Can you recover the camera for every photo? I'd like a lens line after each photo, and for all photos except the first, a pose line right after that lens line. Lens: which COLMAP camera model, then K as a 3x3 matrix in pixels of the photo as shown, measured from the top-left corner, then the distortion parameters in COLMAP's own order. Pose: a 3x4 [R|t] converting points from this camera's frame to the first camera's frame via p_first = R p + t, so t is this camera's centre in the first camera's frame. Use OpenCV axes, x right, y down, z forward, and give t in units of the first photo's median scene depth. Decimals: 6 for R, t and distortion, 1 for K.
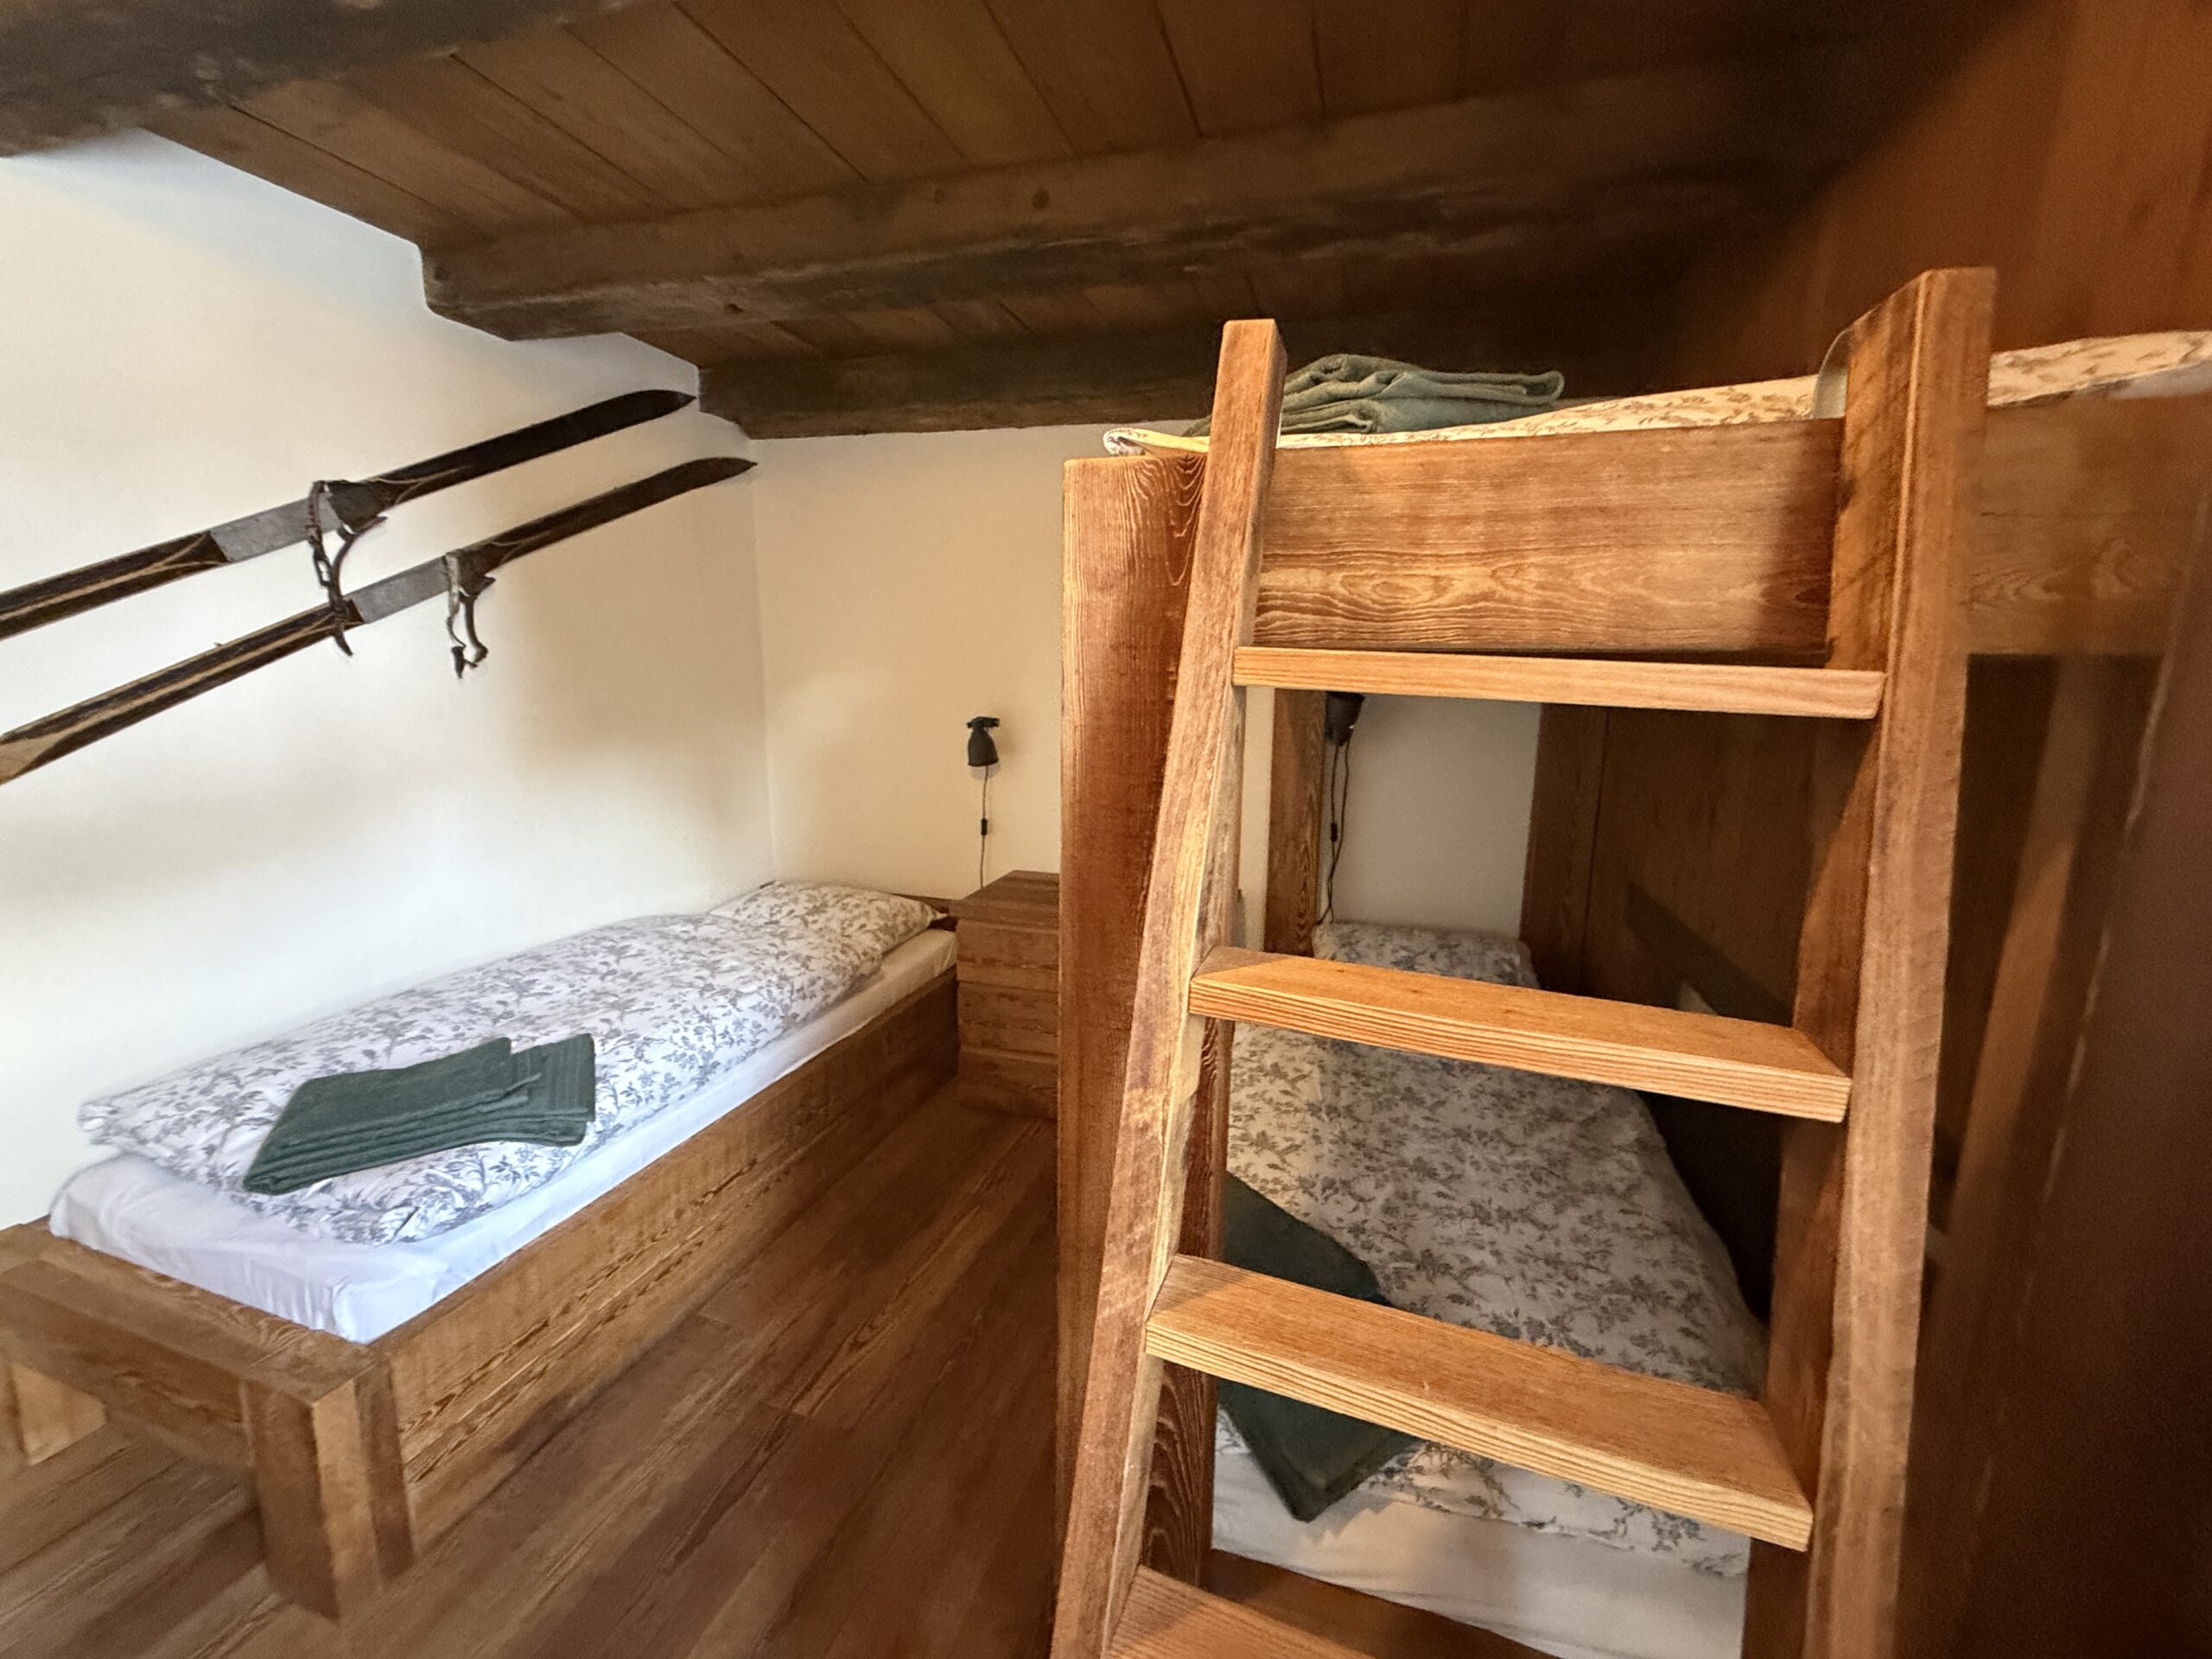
lens RADIAL K [[879.8, 0, 1101.1], [0, 879.8, 828.3], [0, 0, 1]] dist [-0.002044, 0.001207]
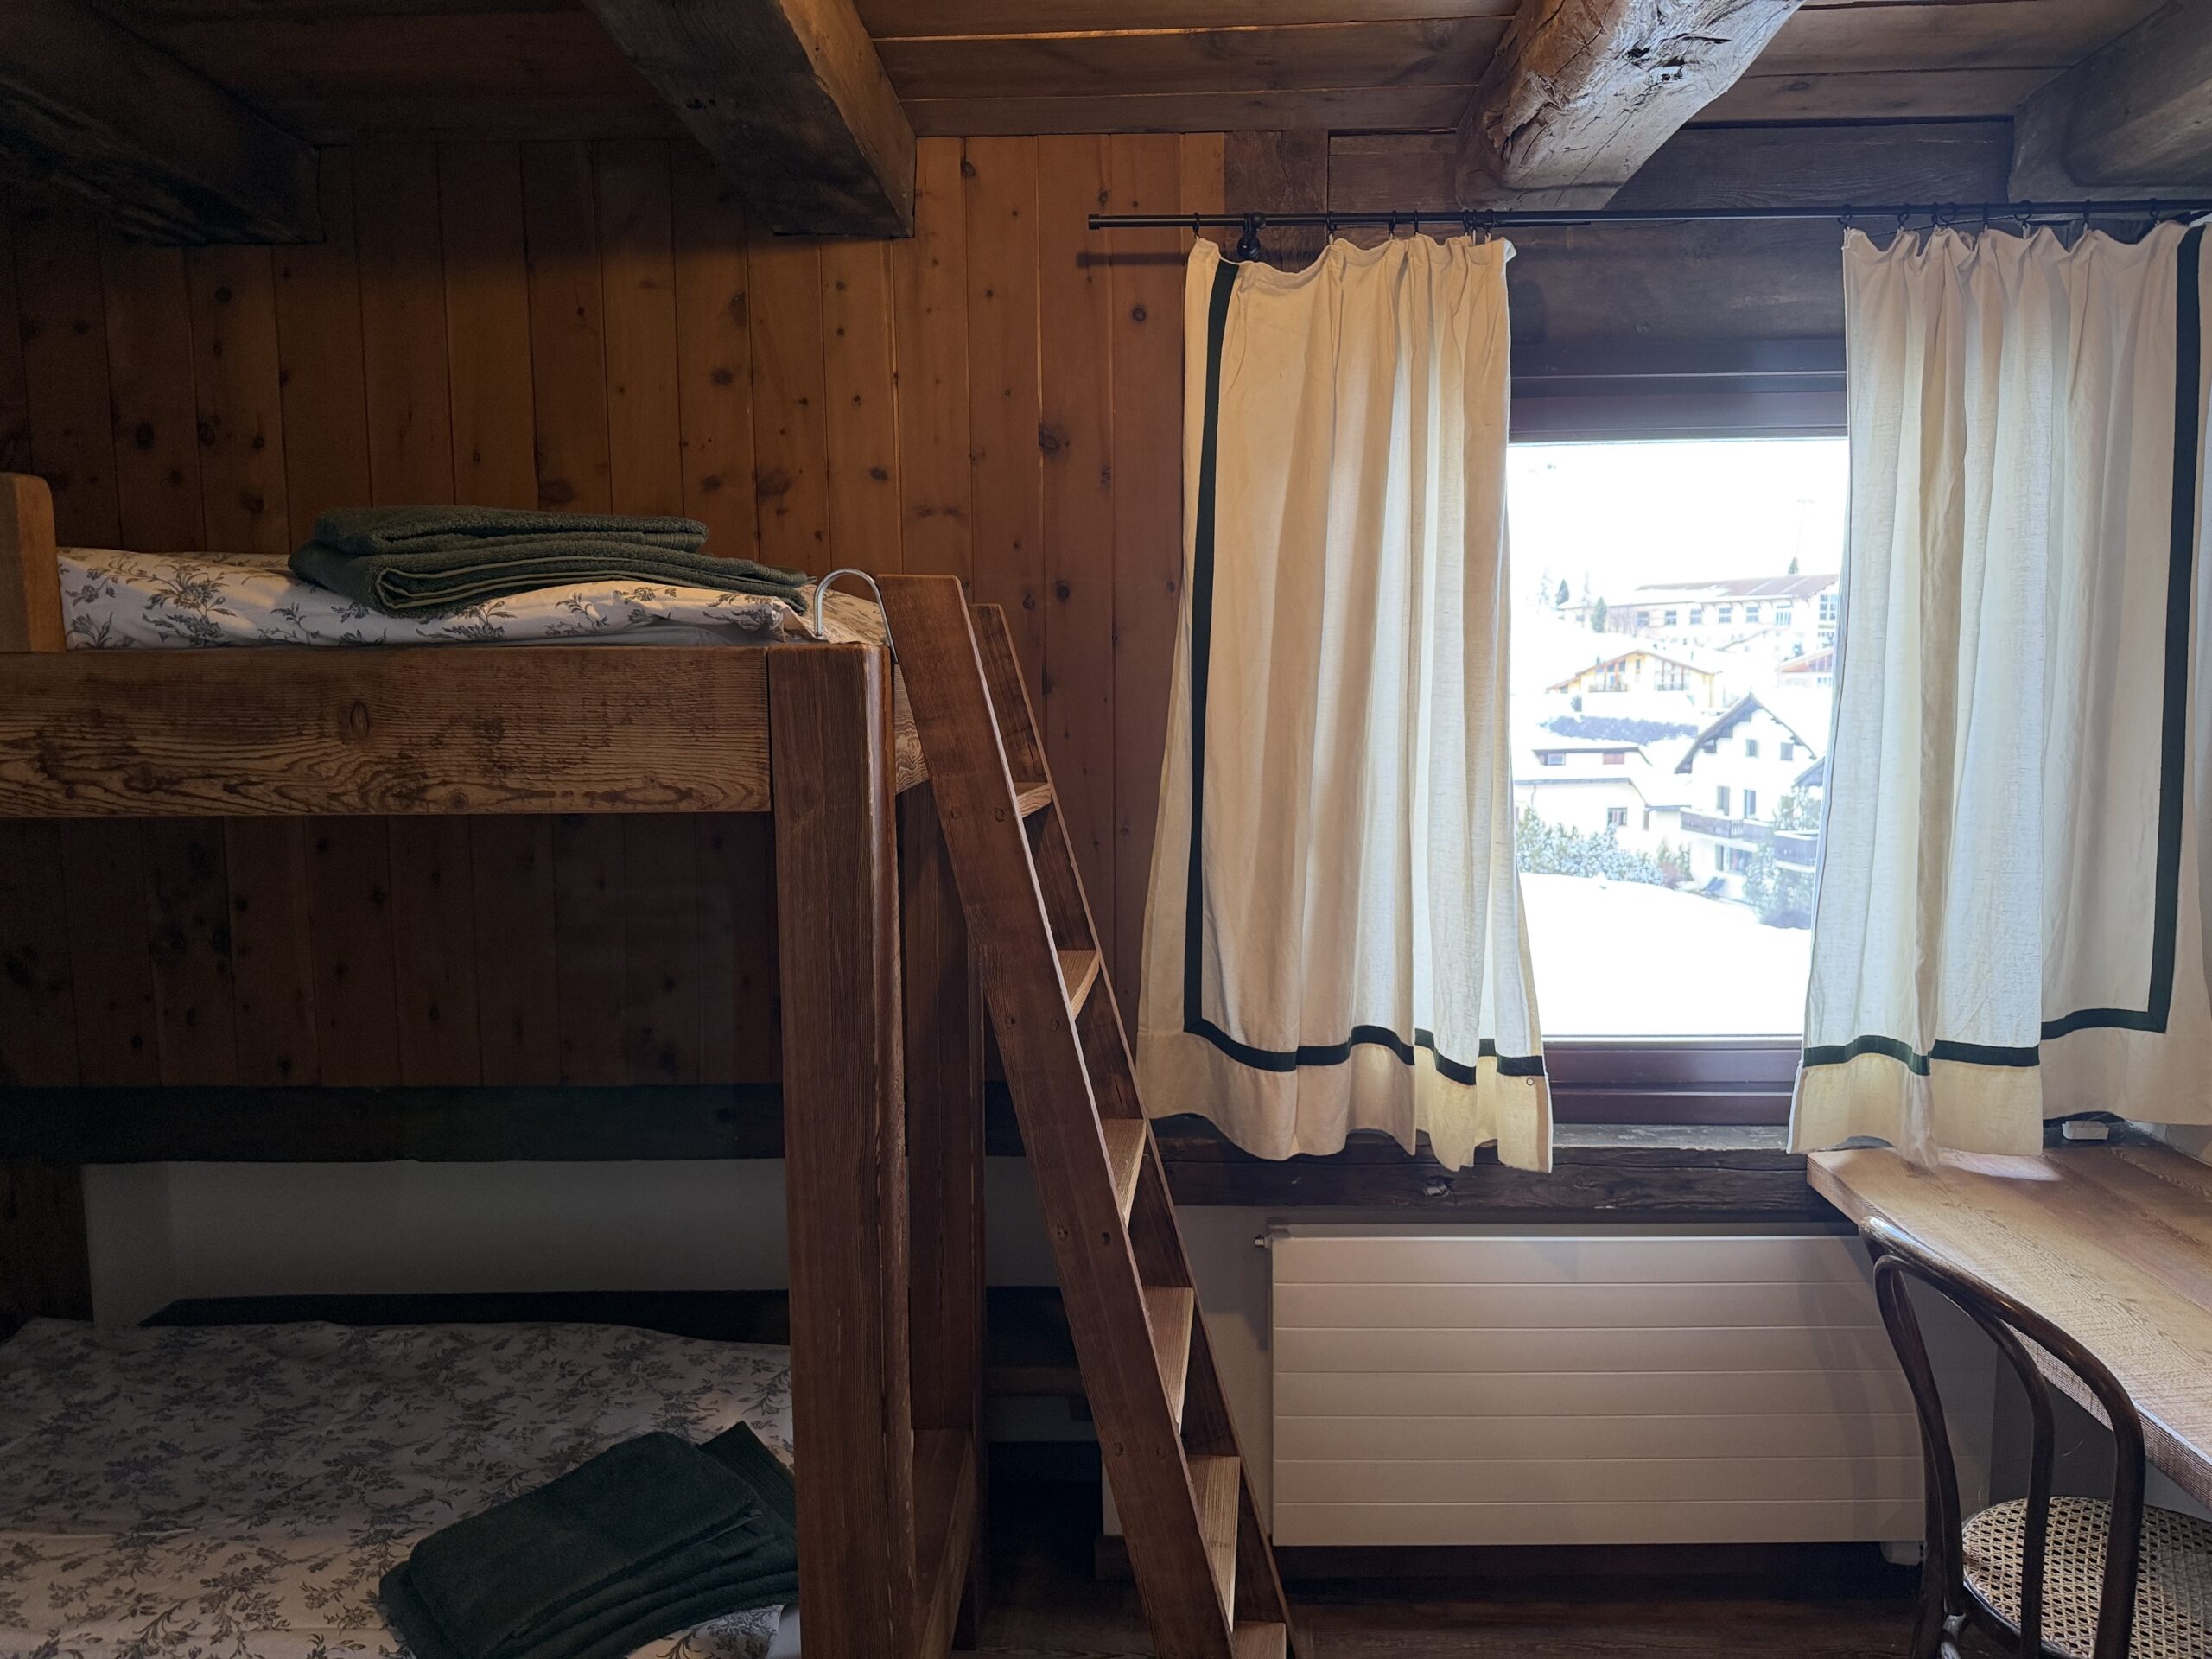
lens RADIAL K [[1548.6, 0, 1118.3], [0, 1548.6, 842.7], [0, 0, 1]] dist [0.056492, -0.066771]
pose [[-0.266142, -0.118476, 0.956625, -0.833460], [0.176383, 0.969677, 0.169164, -0.186146], [-0.947659, 0.213754, -0.237174, 0.501599]]
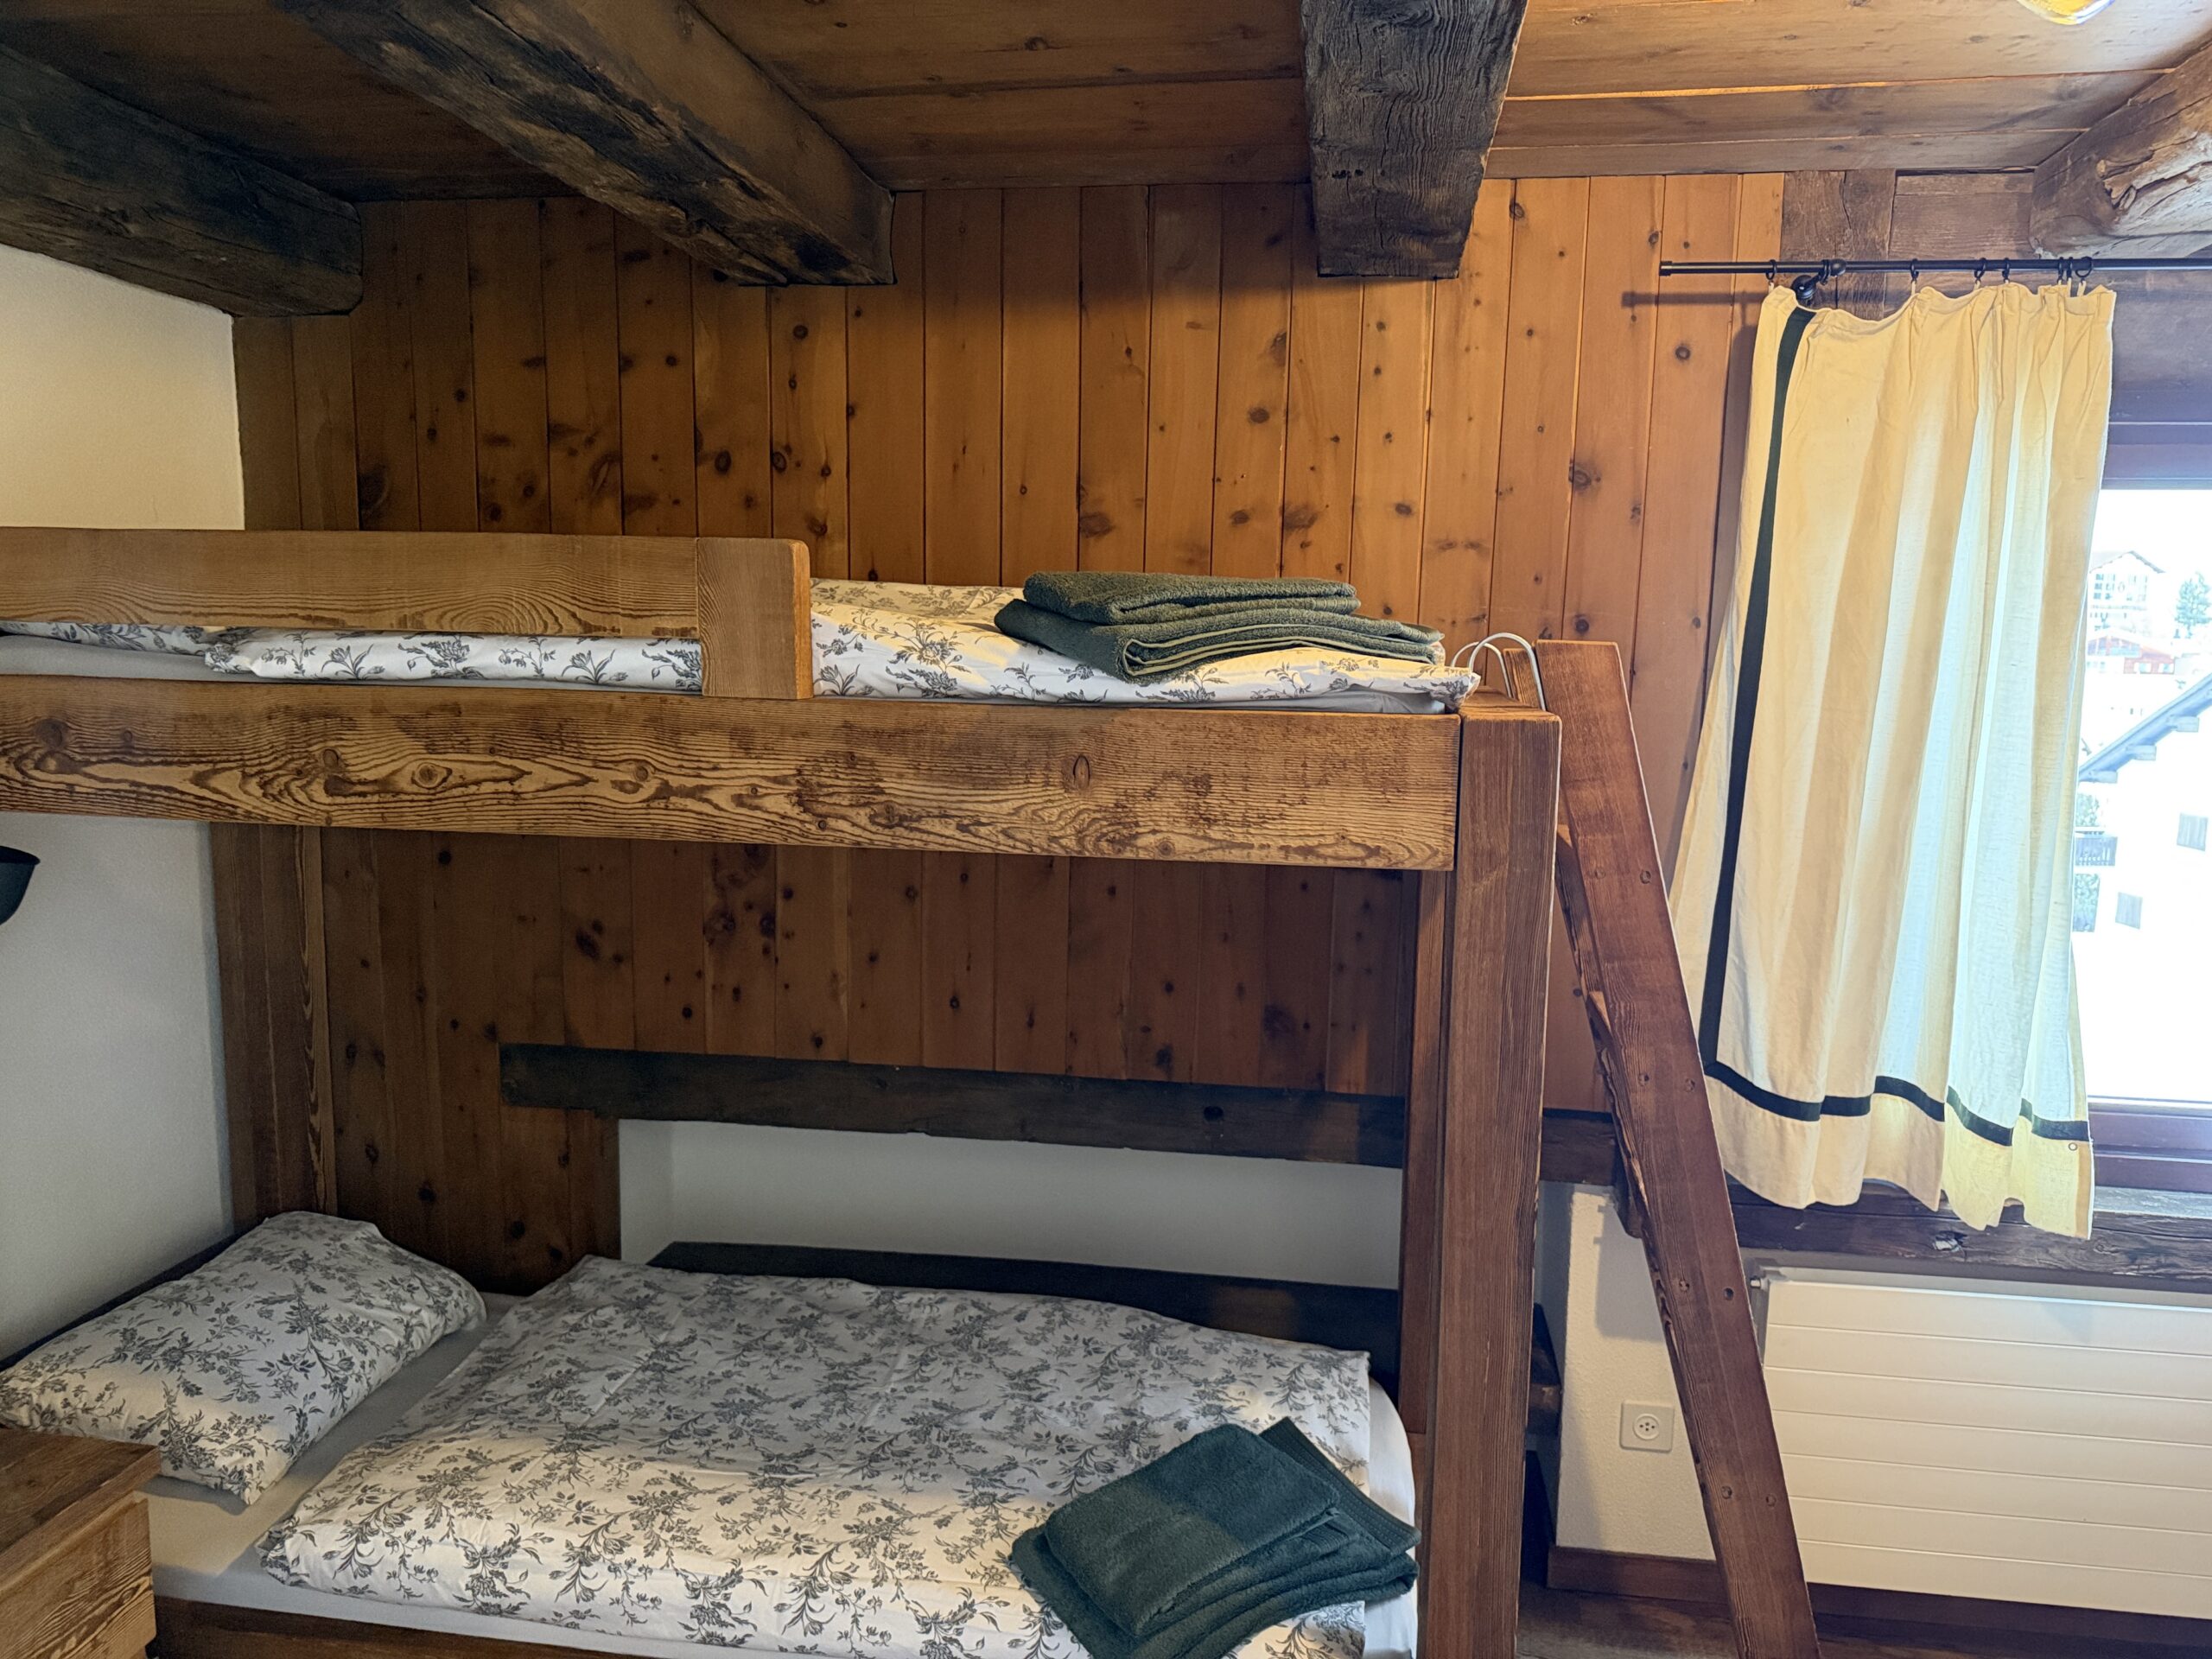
lens RADIAL K [[1548.6, 0, 1127.8], [0, 1548.6, 837.6], [0, 0, 1]] dist [0.056492, -0.066771]
pose [[-0.140833, -0.149670, 0.978655, -0.817012], [0.155018, 0.972980, 0.171110, -0.290313], [-0.977822, 0.175807, -0.113826, 0.750144]]
